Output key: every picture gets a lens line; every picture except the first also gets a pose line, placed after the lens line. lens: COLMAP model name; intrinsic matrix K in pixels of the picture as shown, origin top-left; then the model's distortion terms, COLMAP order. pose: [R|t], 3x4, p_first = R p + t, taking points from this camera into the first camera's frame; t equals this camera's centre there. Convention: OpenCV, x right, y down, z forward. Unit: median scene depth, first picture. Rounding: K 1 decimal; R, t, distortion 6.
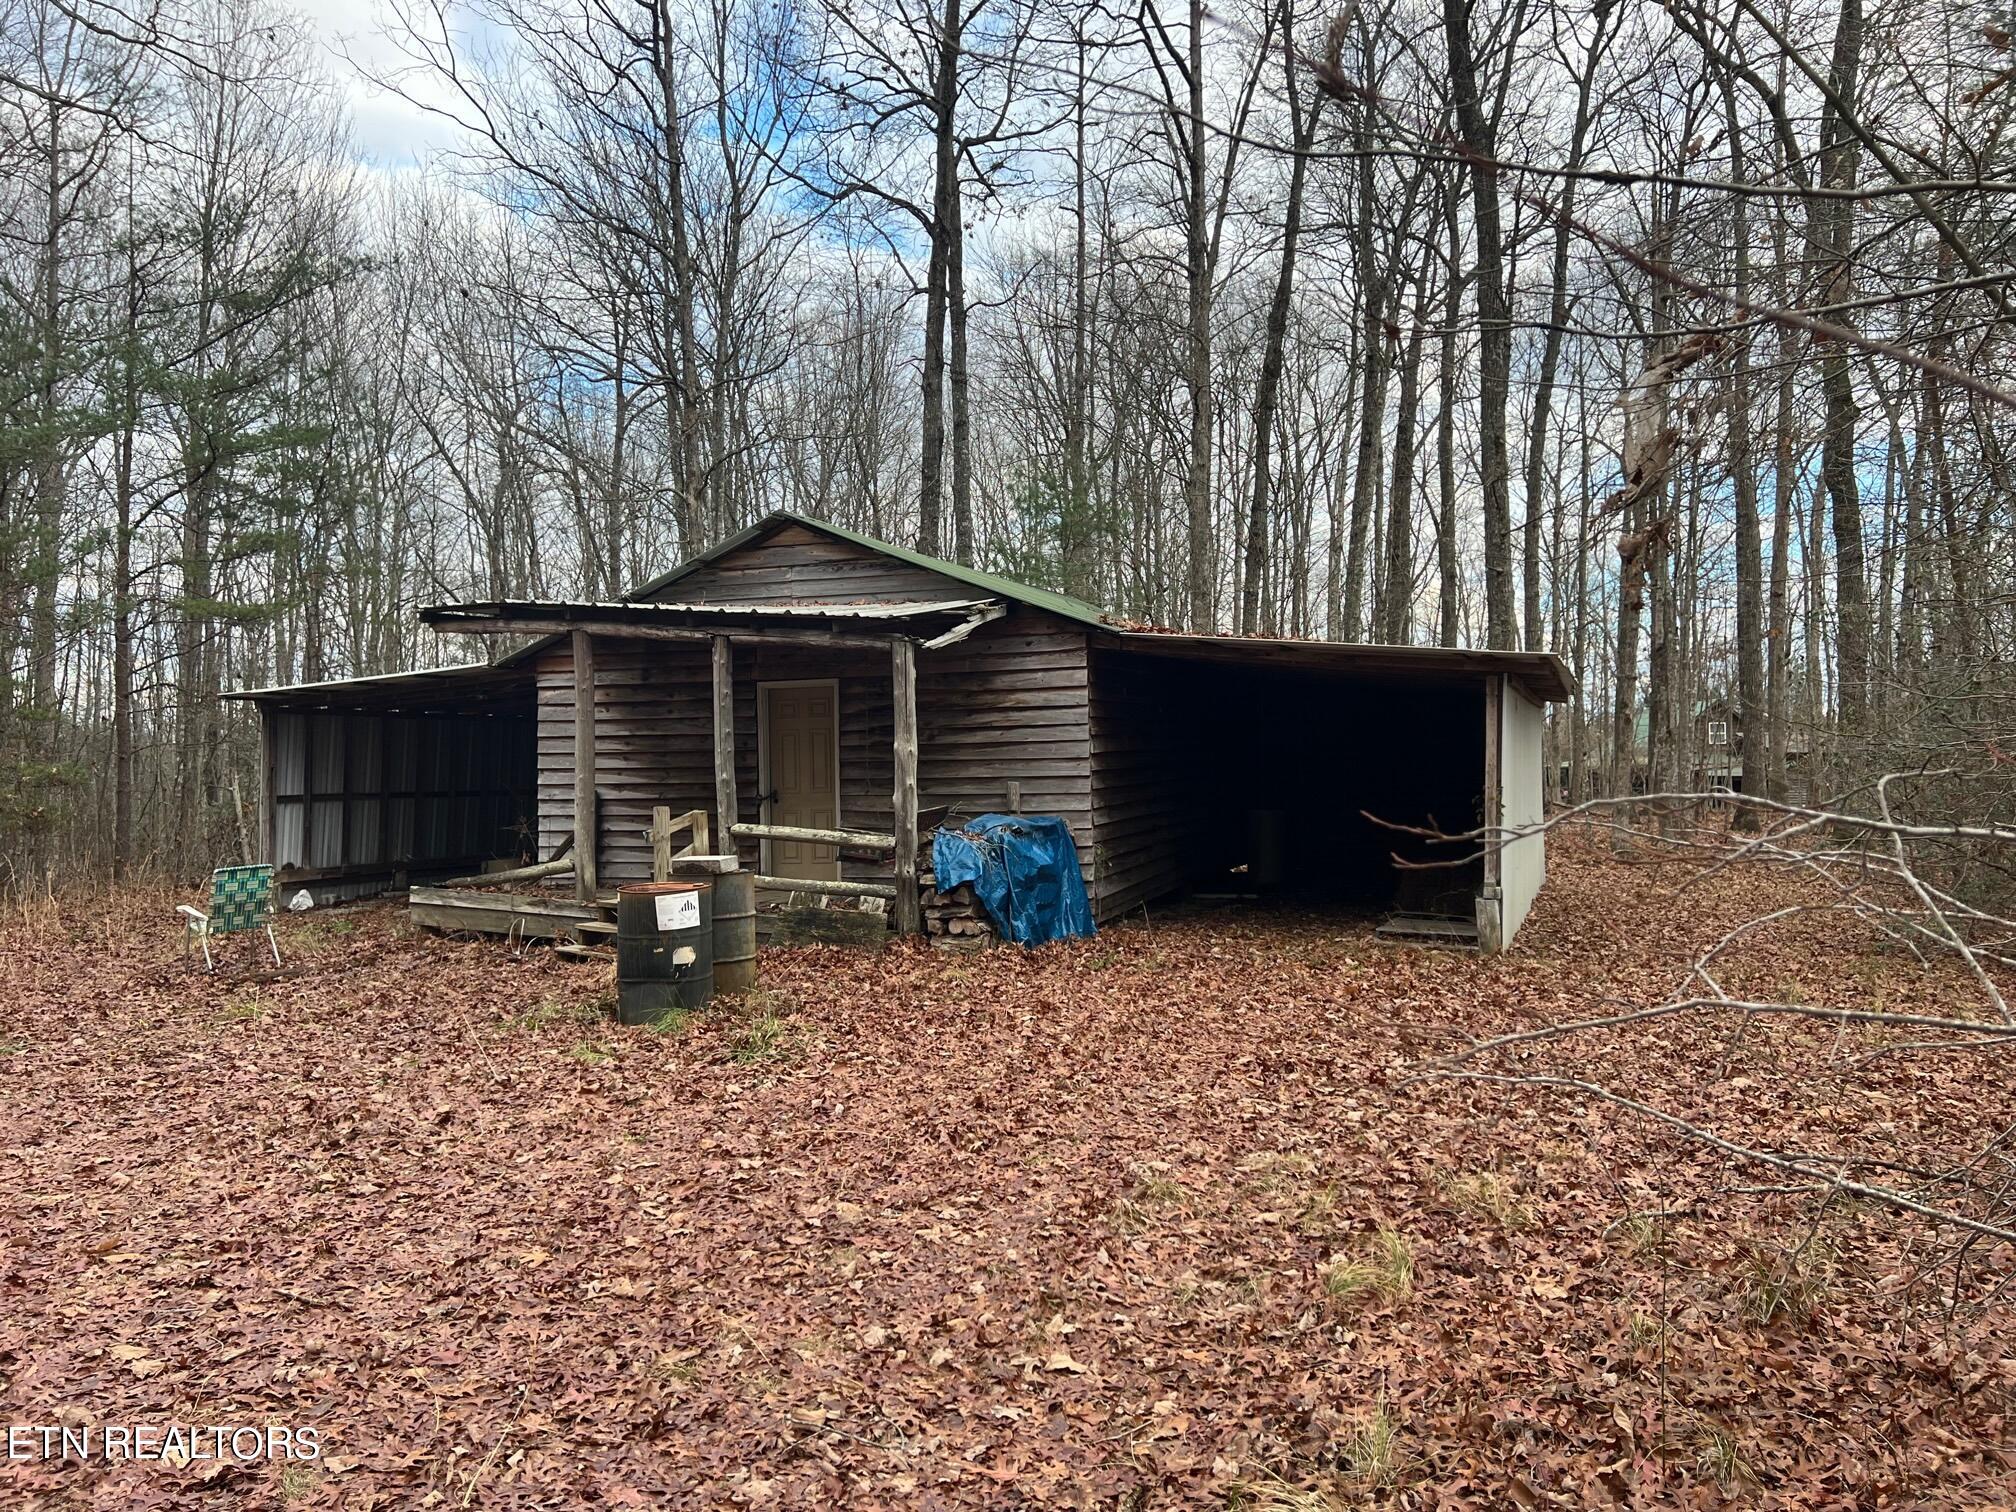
lens RADIAL K [[1566.1, 0, 1017.2], [0, 1566.1, 764.2], [0, 0, 1]] dist [0.104942, -0.088289]
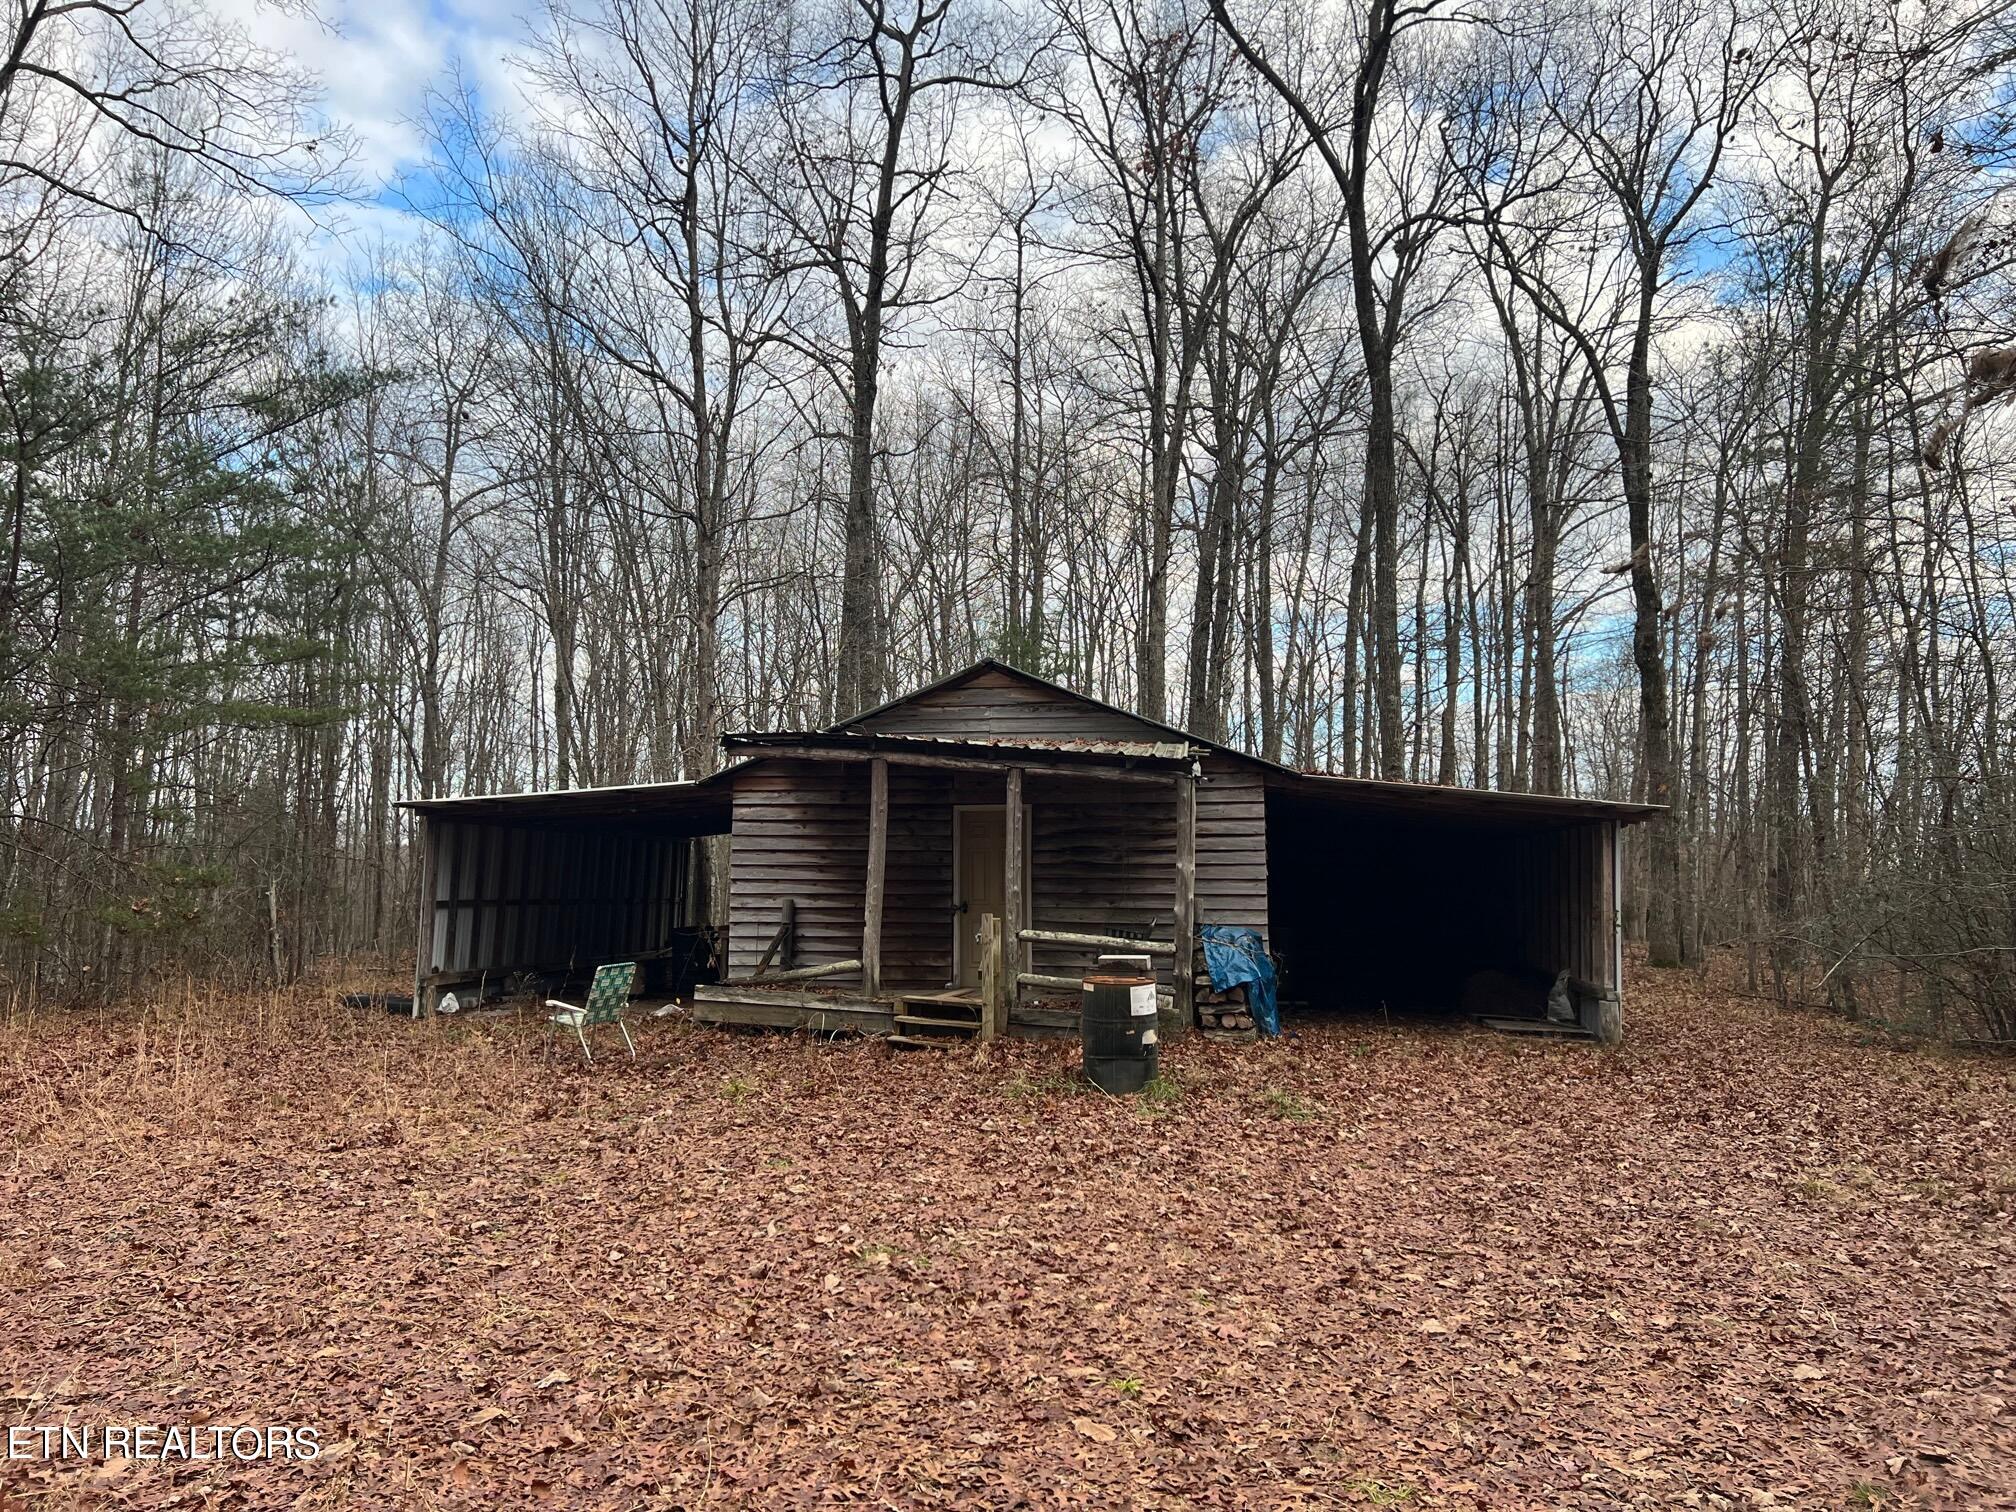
lens RADIAL K [[1566.1, 0, 1017.2], [0, 1566.1, 764.2], [0, 0, 1]] dist [0.104942, -0.088289]
pose [[0.976357, 0.036819, 0.213008, -0.351146], [-0.020148, 0.996598, -0.079912, 0.006843], [-0.215225, 0.073731, 0.973777, -0.101570]]
